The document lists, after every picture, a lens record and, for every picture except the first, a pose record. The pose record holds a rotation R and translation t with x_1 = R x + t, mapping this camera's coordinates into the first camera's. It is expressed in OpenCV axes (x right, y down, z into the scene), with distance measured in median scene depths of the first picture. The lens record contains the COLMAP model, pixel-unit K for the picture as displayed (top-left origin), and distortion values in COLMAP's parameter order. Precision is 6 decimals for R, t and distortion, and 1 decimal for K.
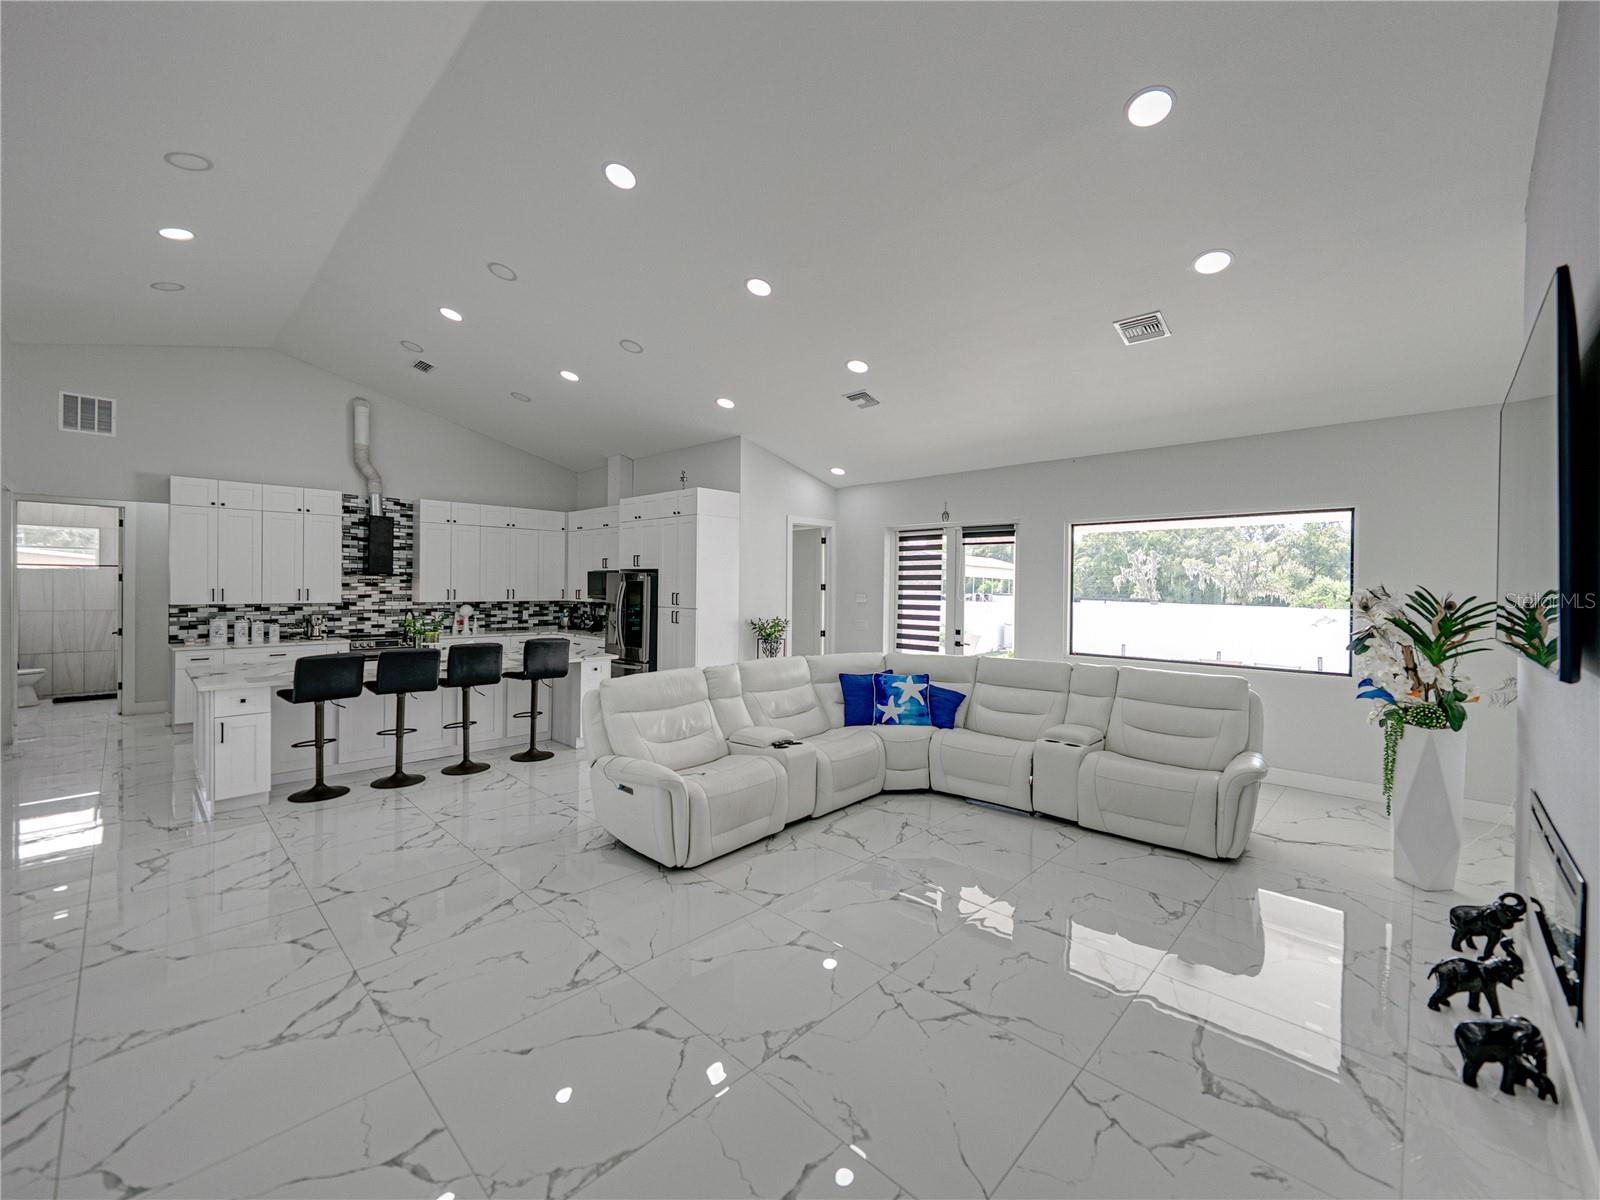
lens RADIAL K [[658.2, 0, 813.9], [0, 658.2, 583.3], [0, 0, 1]] dist [-0.002313, 0.001160]
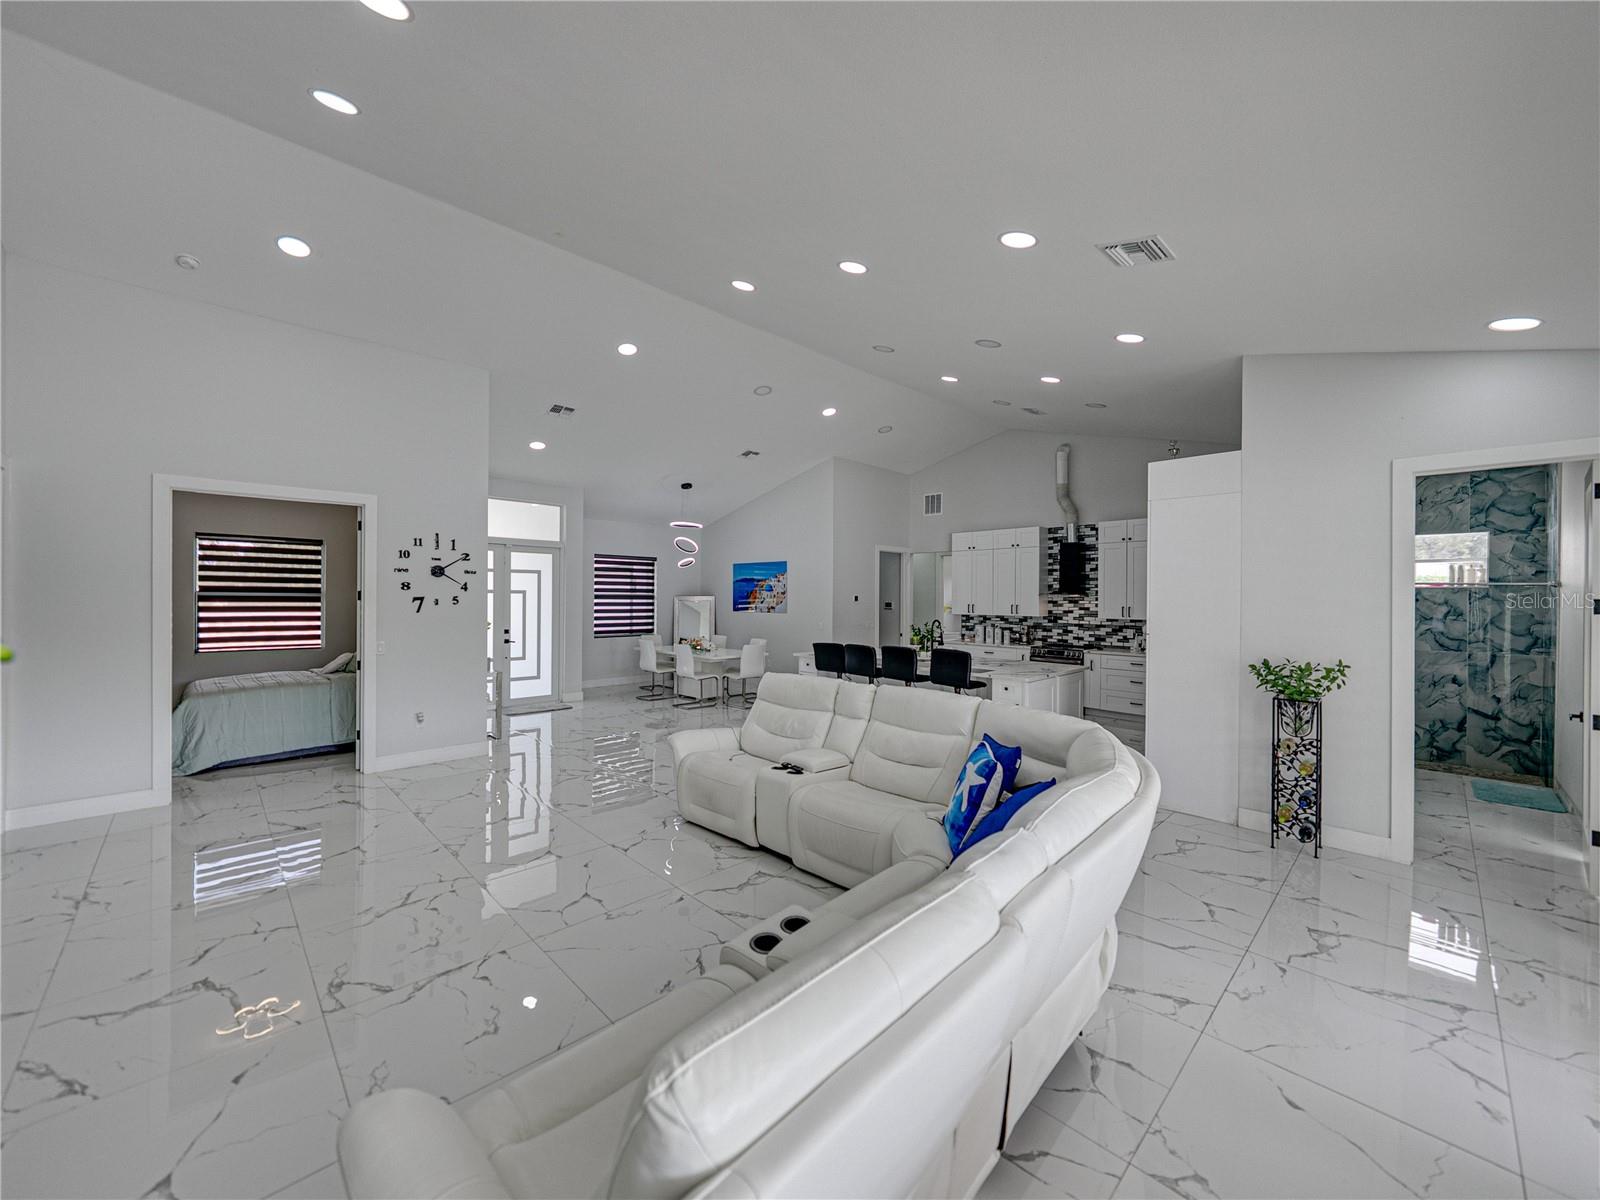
lens RADIAL K [[621.2, 0, 786.7], [0, 621.2, 596.8], [0, 0, 1]] dist [-0.002337, 0.001029]
pose [[-0.064565, -0.010080, -0.997863, 0.475419], [-0.004630, 0.999941, -0.009801, 0.006070], [0.997903, 0.003987, -0.064608, 0.602315]]
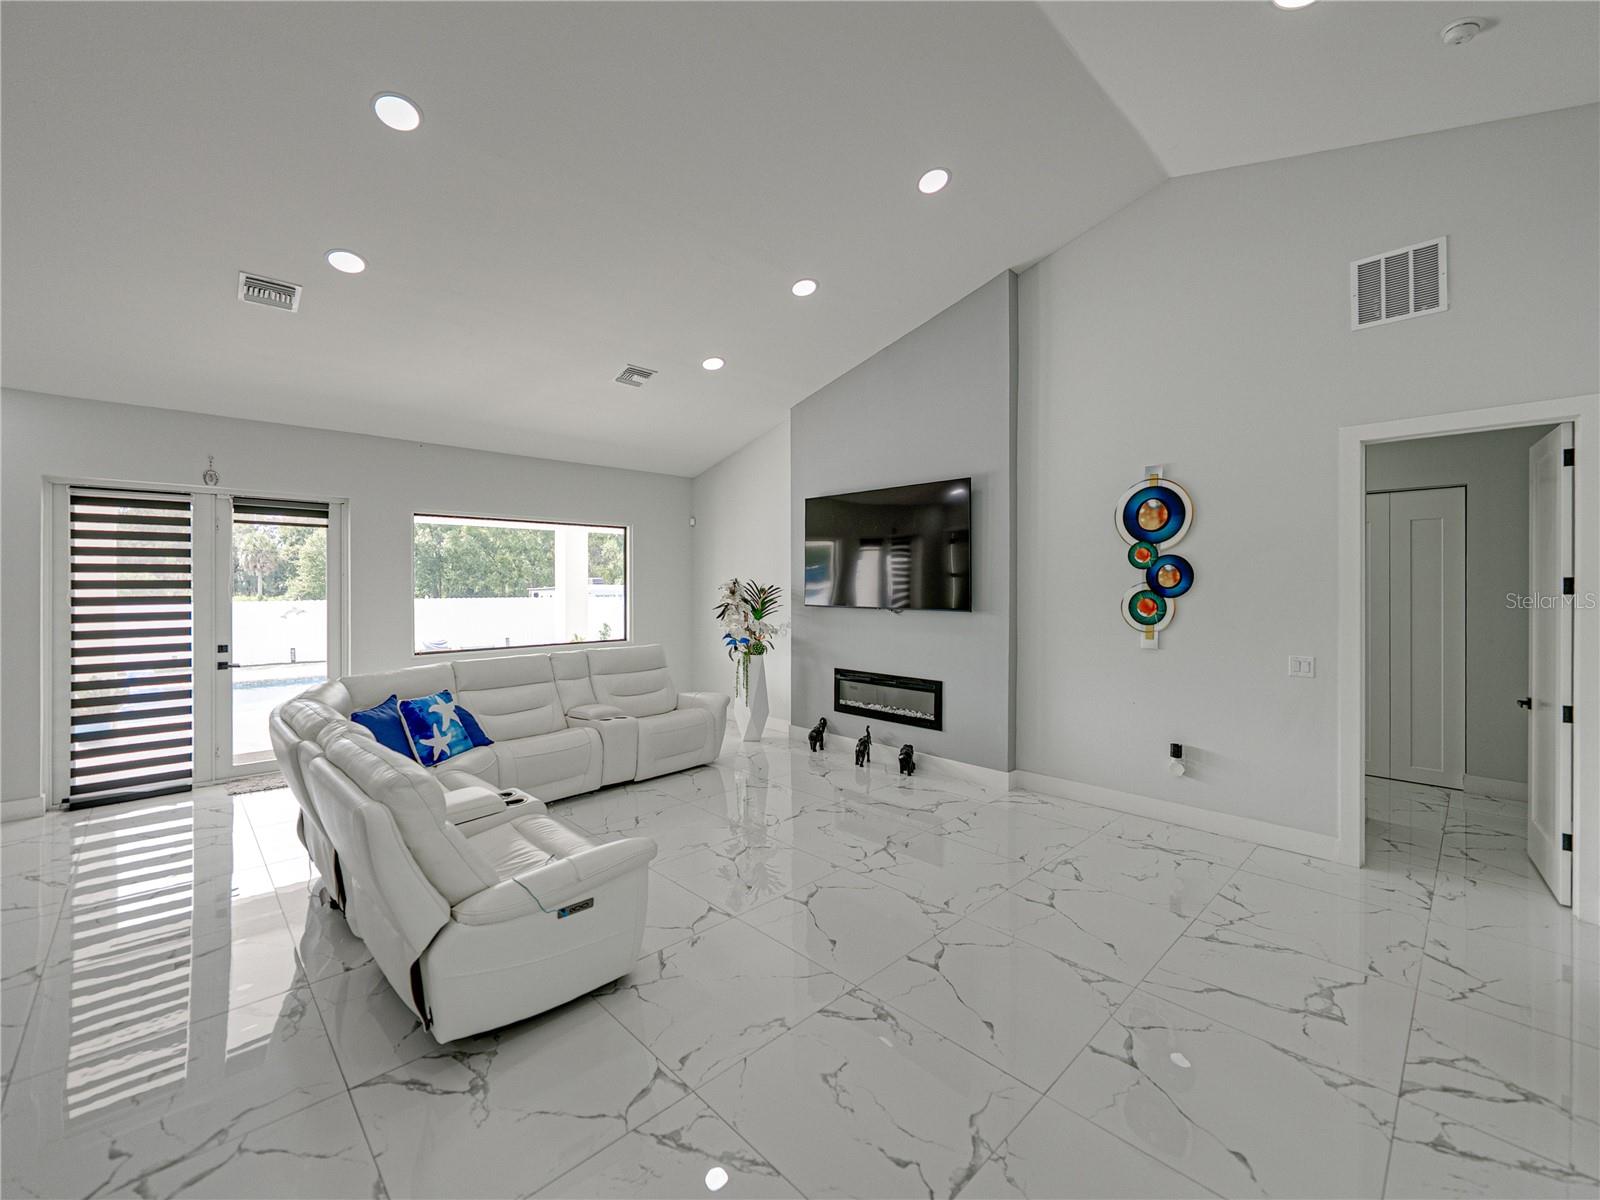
lens RADIAL K [[658.2, 0, 799.7], [0, 658.2, 586.9], [0, 0, 1]] dist [-0.002313, 0.001160]
pose [[0.046484, -0.016446, 0.998784, -0.435239], [-0.003585, 0.999855, 0.016630, -0.003929], [-0.998913, -0.004354, 0.046418, 0.364060]]
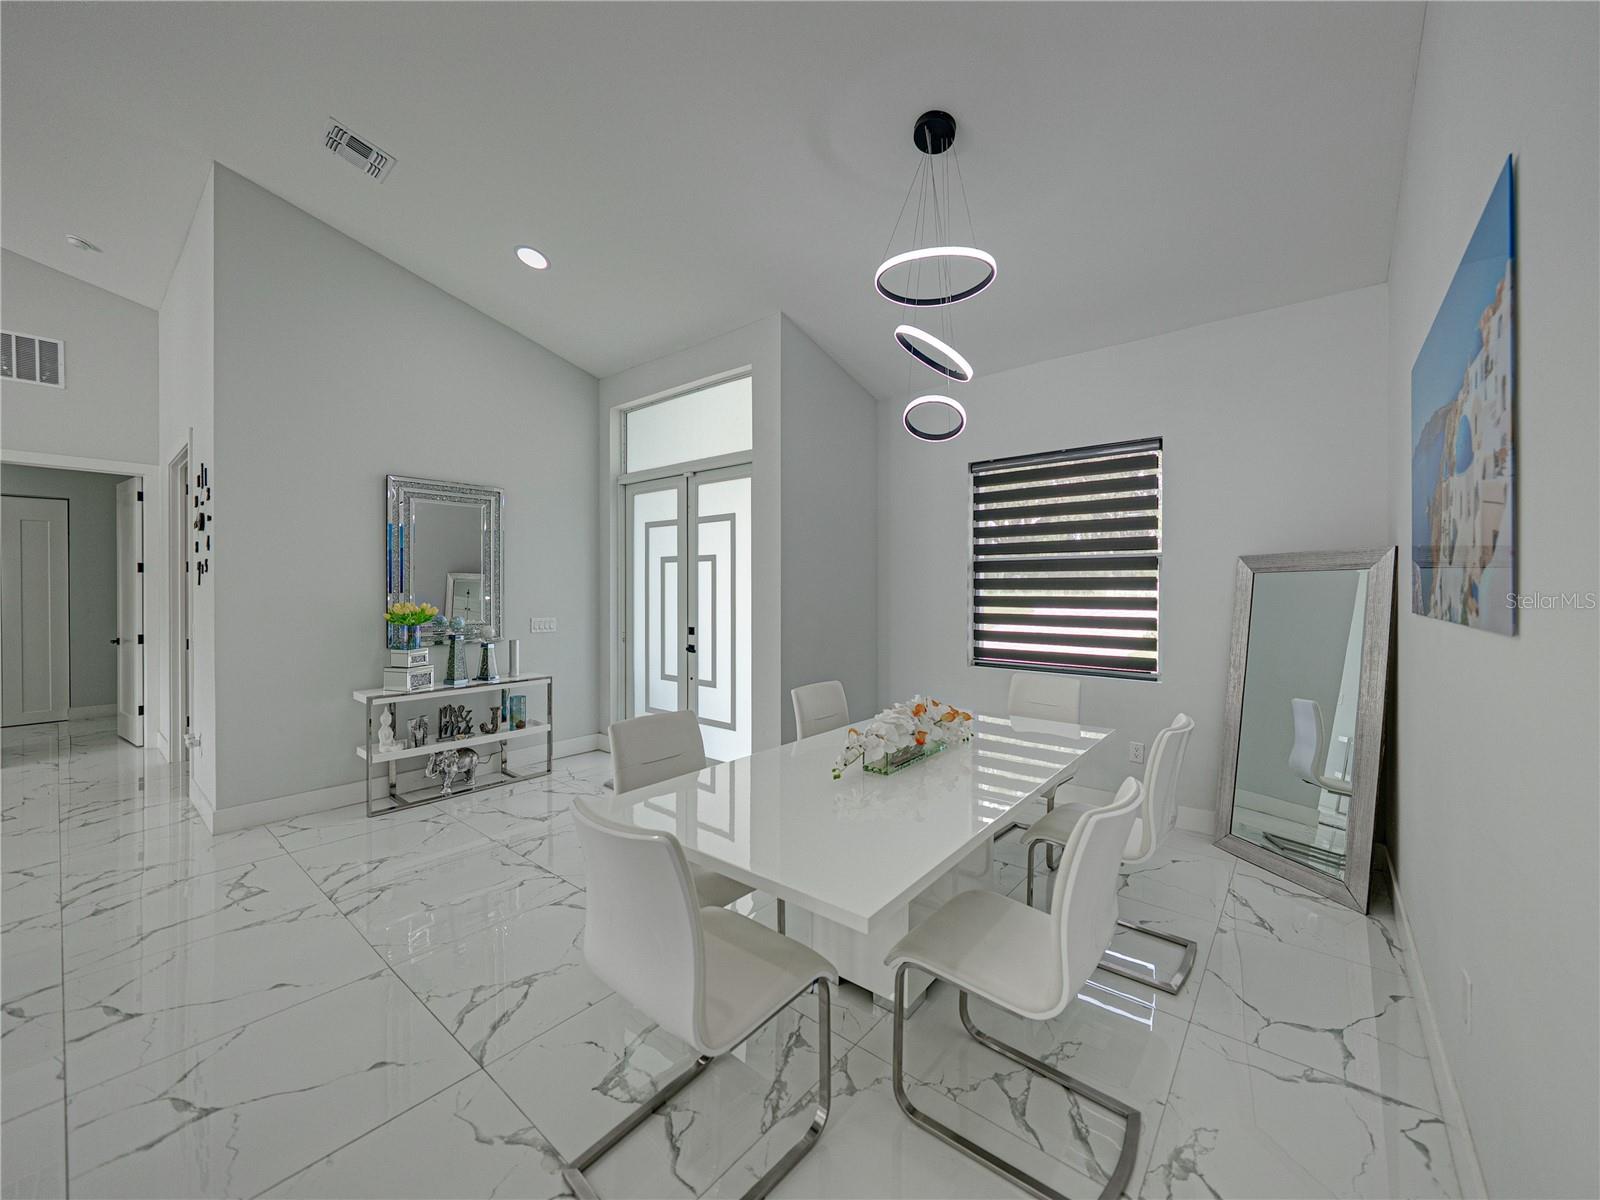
lens RADIAL K [[621.2, 0, 798.0], [0, 621.2, 588.5], [0, 0, 1]] dist [-0.002337, 0.001029]
pose [[-0.997964, -0.010181, -0.062956, -0.699641], [-0.009985, 0.999944, -0.003432, 0.019150], [0.062988, -0.002796, -0.998010, 0.648840]]
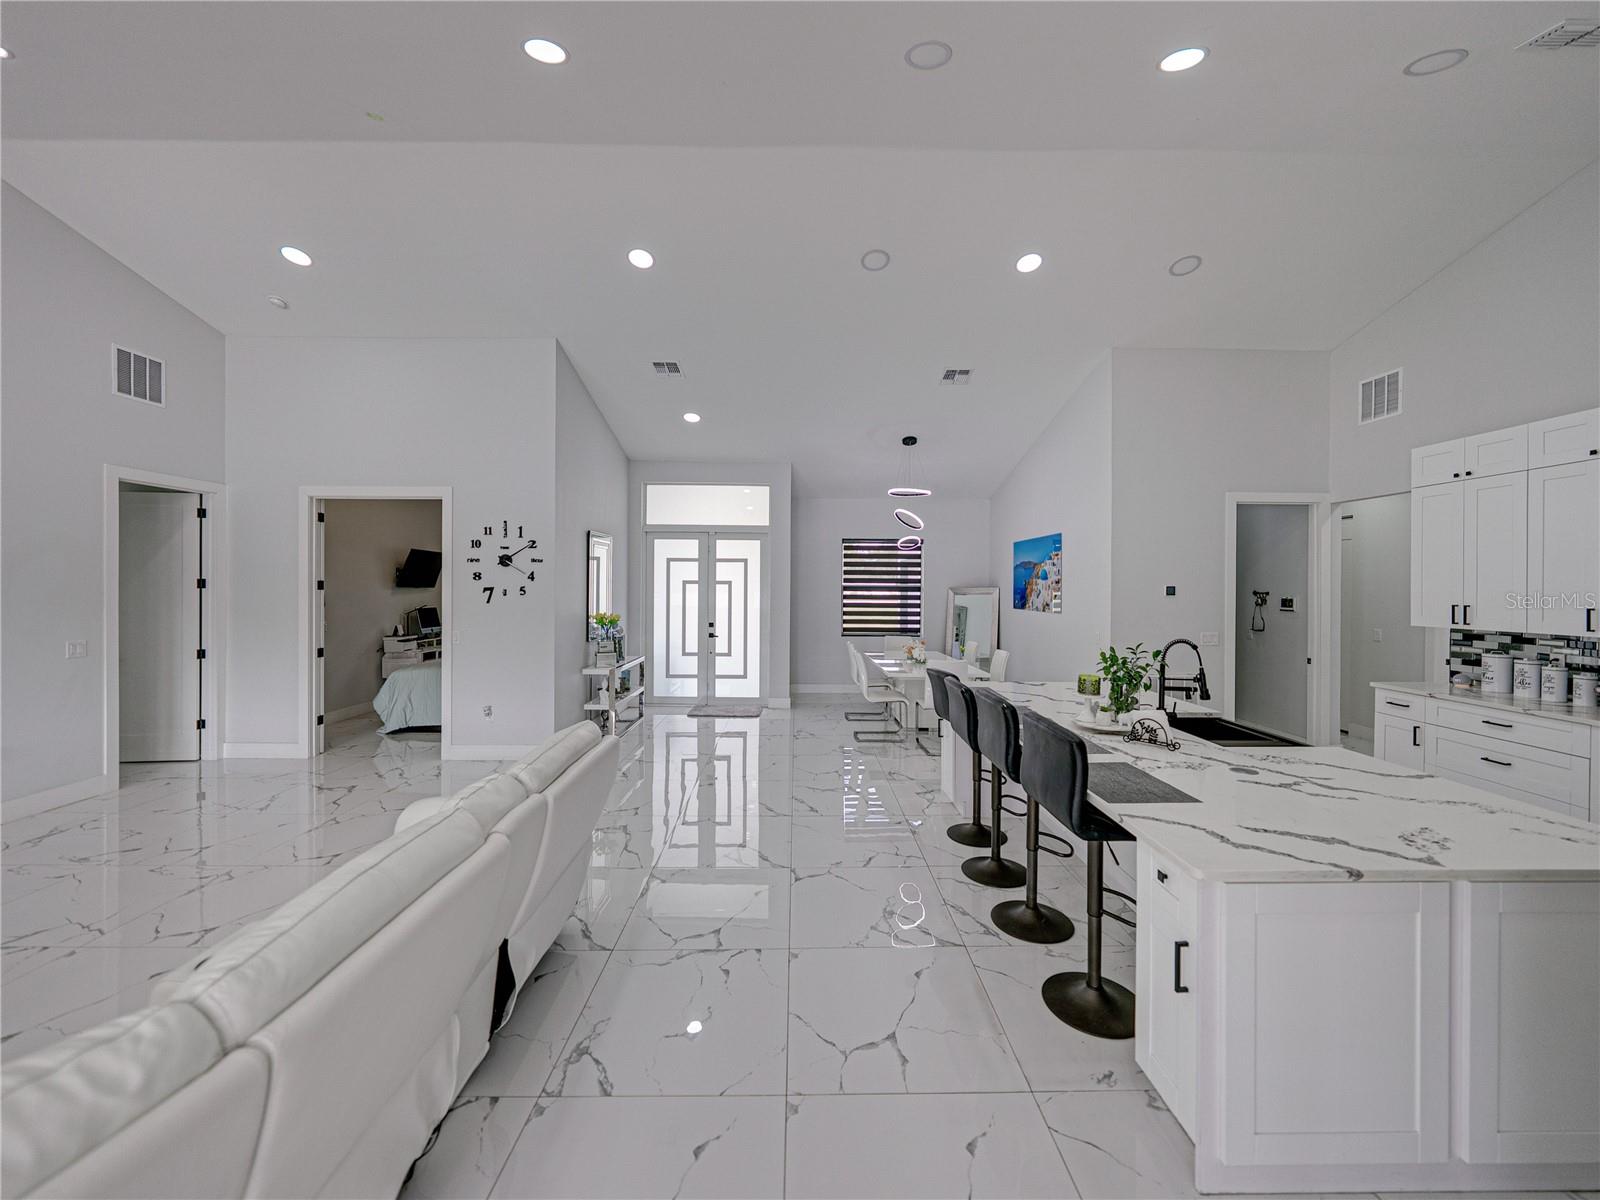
lens RADIAL K [[621.2, 0, 795.1], [0, 621.2, 593.8], [0, 0, 1]] dist [-0.002337, 0.001029]
pose [[-0.729368, -0.006512, -0.684090, -0.005238], [-0.011876, 0.999925, 0.003144, 0.002340], [0.684018, 0.010417, -0.729391, 0.893171]]
